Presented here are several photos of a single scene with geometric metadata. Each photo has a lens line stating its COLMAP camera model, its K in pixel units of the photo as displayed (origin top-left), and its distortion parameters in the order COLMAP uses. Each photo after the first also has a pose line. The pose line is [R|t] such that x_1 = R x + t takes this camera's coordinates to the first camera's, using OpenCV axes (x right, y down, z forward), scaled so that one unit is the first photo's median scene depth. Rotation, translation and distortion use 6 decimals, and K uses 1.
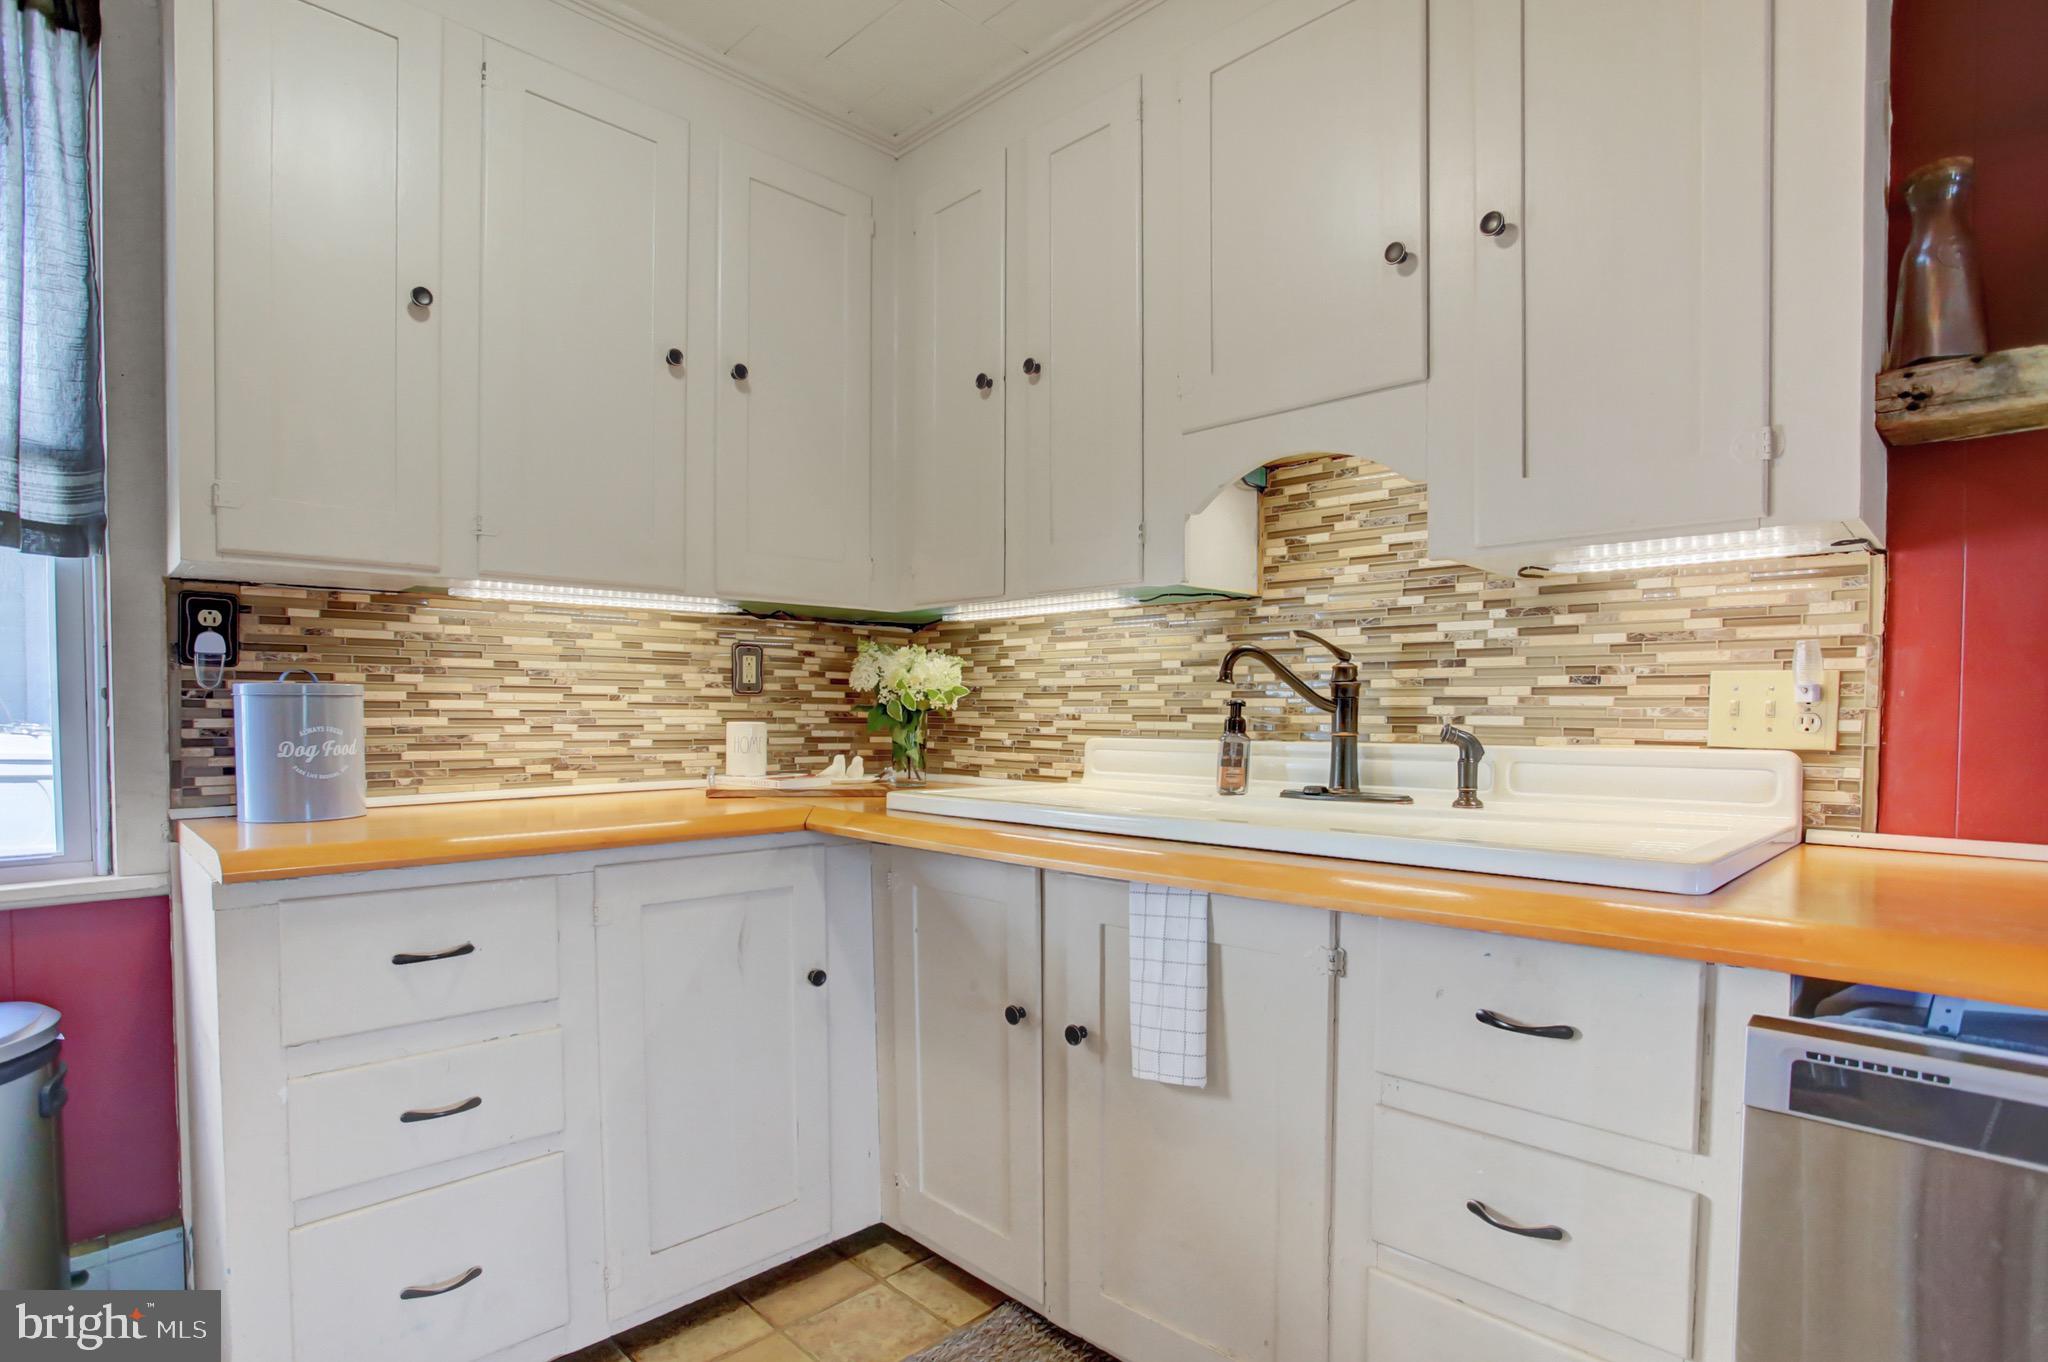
lens RADIAL K [[1005.8, 0, 1013.5], [0, 1005.8, 750.2], [0, 0, 1]] dist [-0.050711, 0.009514]
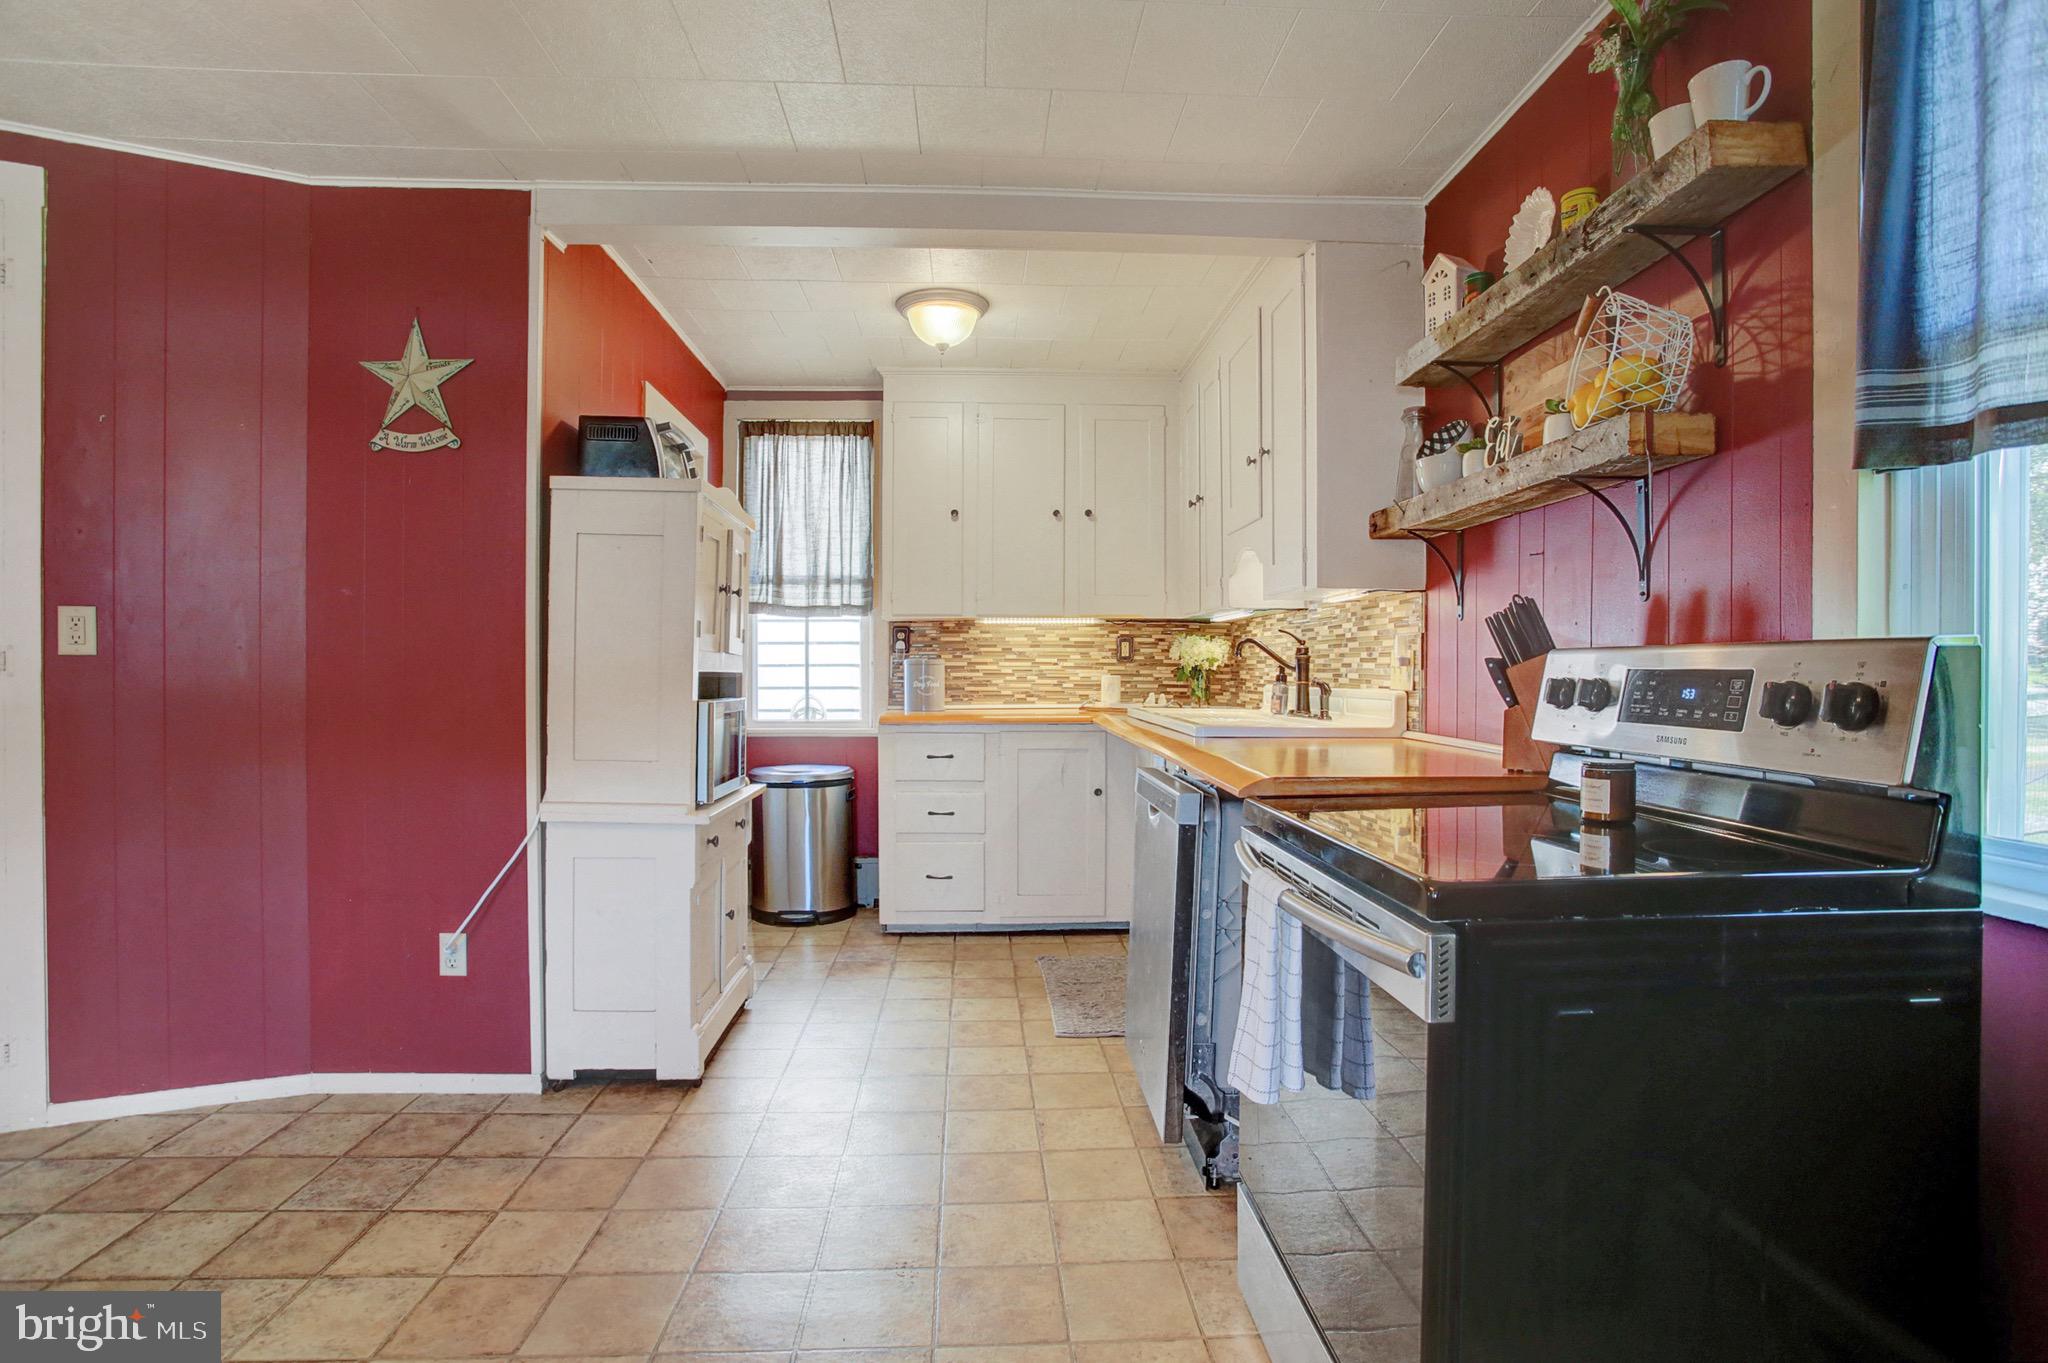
lens RADIAL K [[1005.8, 0, 1027.0], [0, 1005.8, 678.4], [0, 0, 1]] dist [-0.050711, 0.009514]
pose [[0.745983, 0.006543, -0.665933, 1.103385], [-0.026567, 0.999448, -0.019941, 0.025200], [0.665435, 0.032567, 0.745745, -0.720804]]
